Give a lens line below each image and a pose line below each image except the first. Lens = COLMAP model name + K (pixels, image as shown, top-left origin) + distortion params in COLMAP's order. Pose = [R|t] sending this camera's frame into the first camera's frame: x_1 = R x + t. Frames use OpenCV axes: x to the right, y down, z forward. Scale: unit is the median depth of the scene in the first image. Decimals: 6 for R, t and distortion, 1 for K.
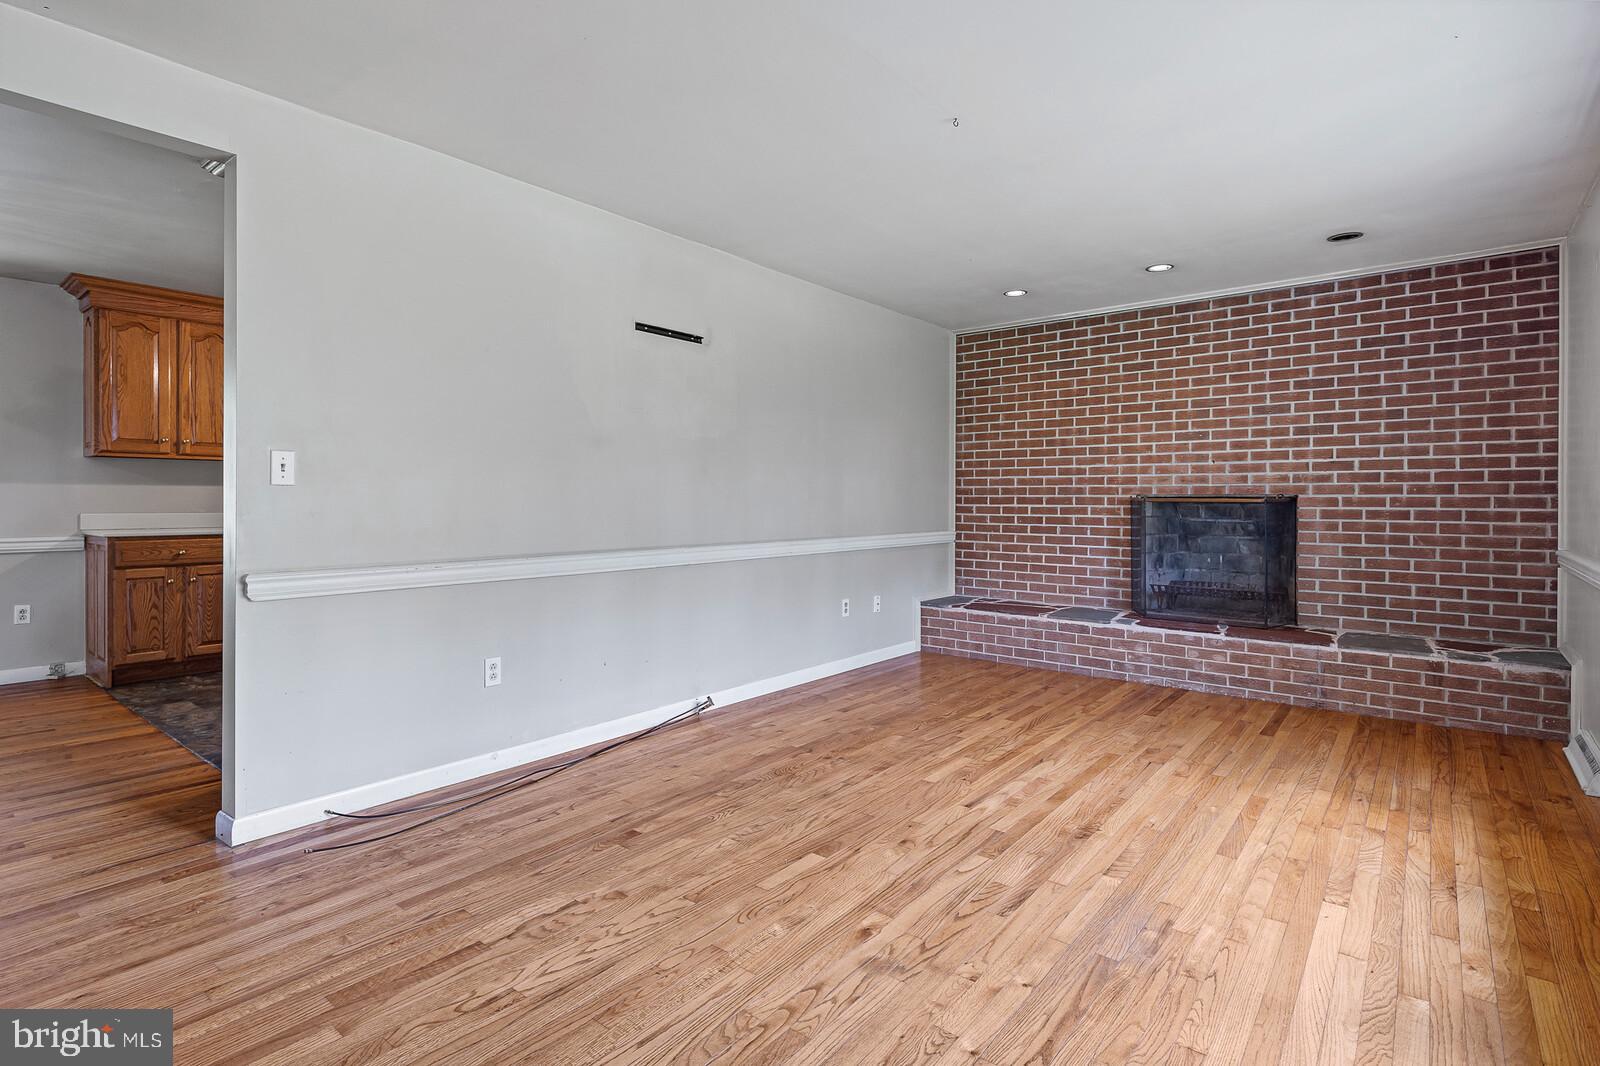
lens RADIAL K [[787.8, 0, 795.0], [0, 787.8, 504.7], [0, 0, 1]] dist [-0.001056, -0.001128]
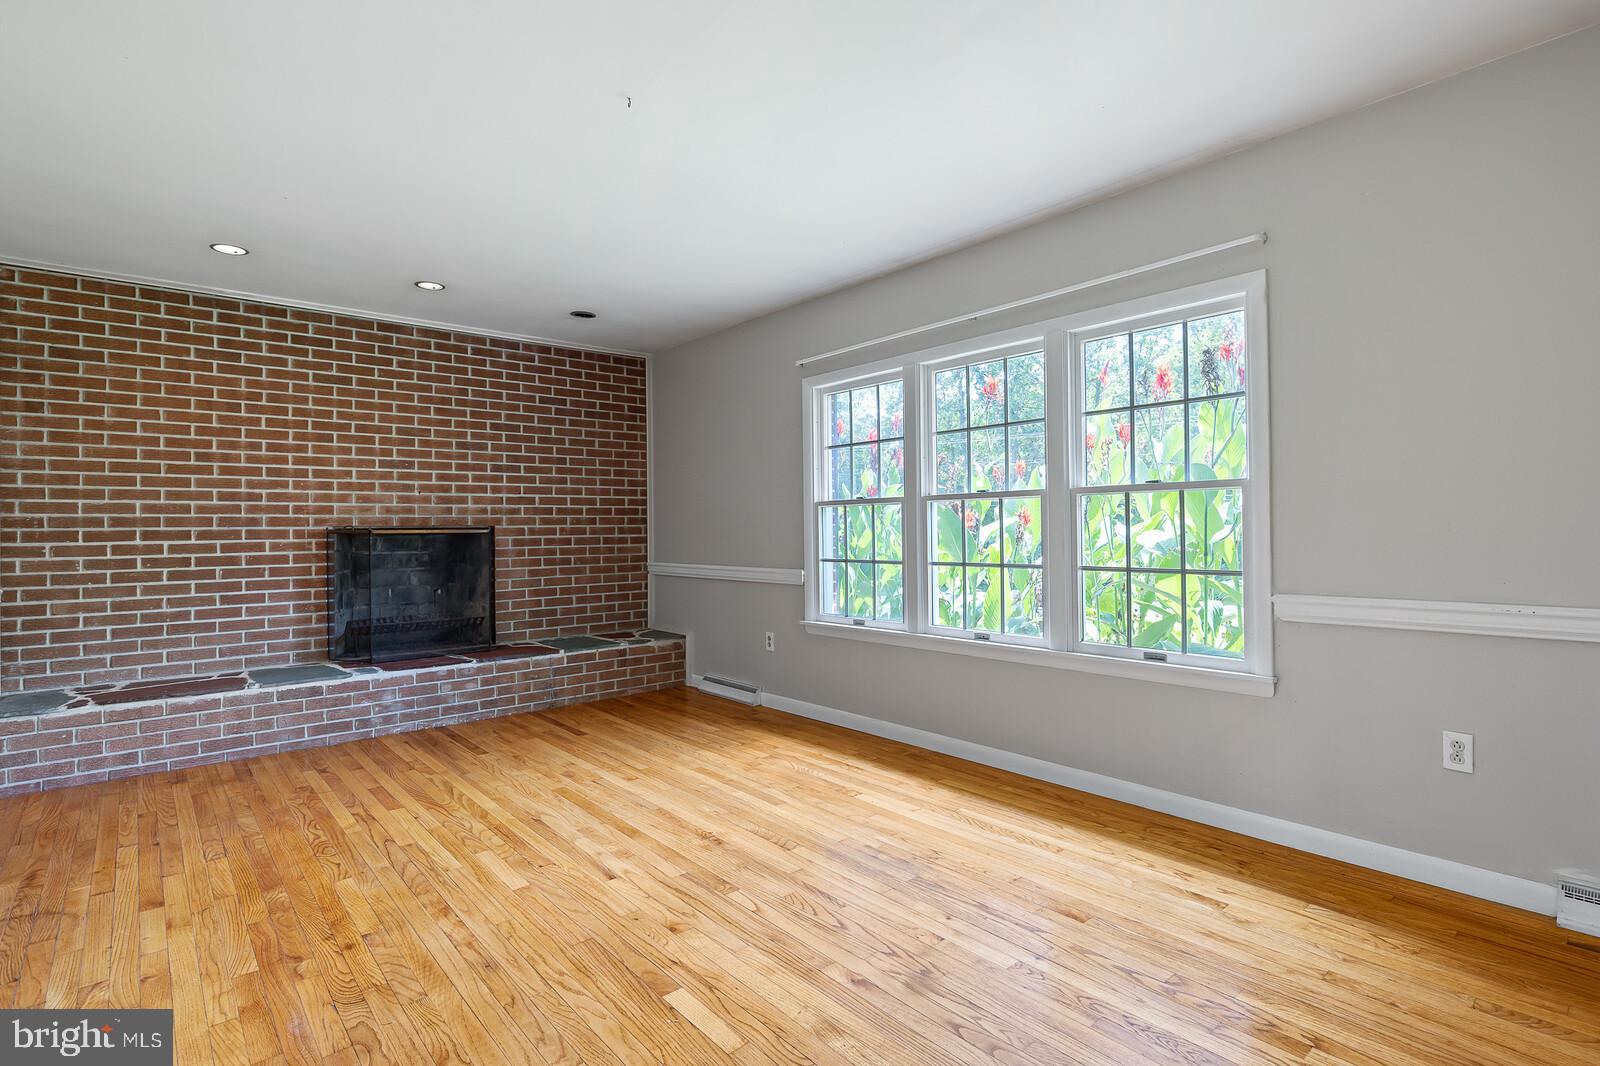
lens RADIAL K [[773.8, 0, 804.5], [0, 773.8, 525.8], [0, 0, 1]] dist [0.001568, -0.000492]
pose [[0.169305, -0.000981, 0.985563, -0.373010], [0.018523, 0.999826, -0.002187, -0.002043], [-0.985390, 0.018626, 0.169293, 0.399815]]
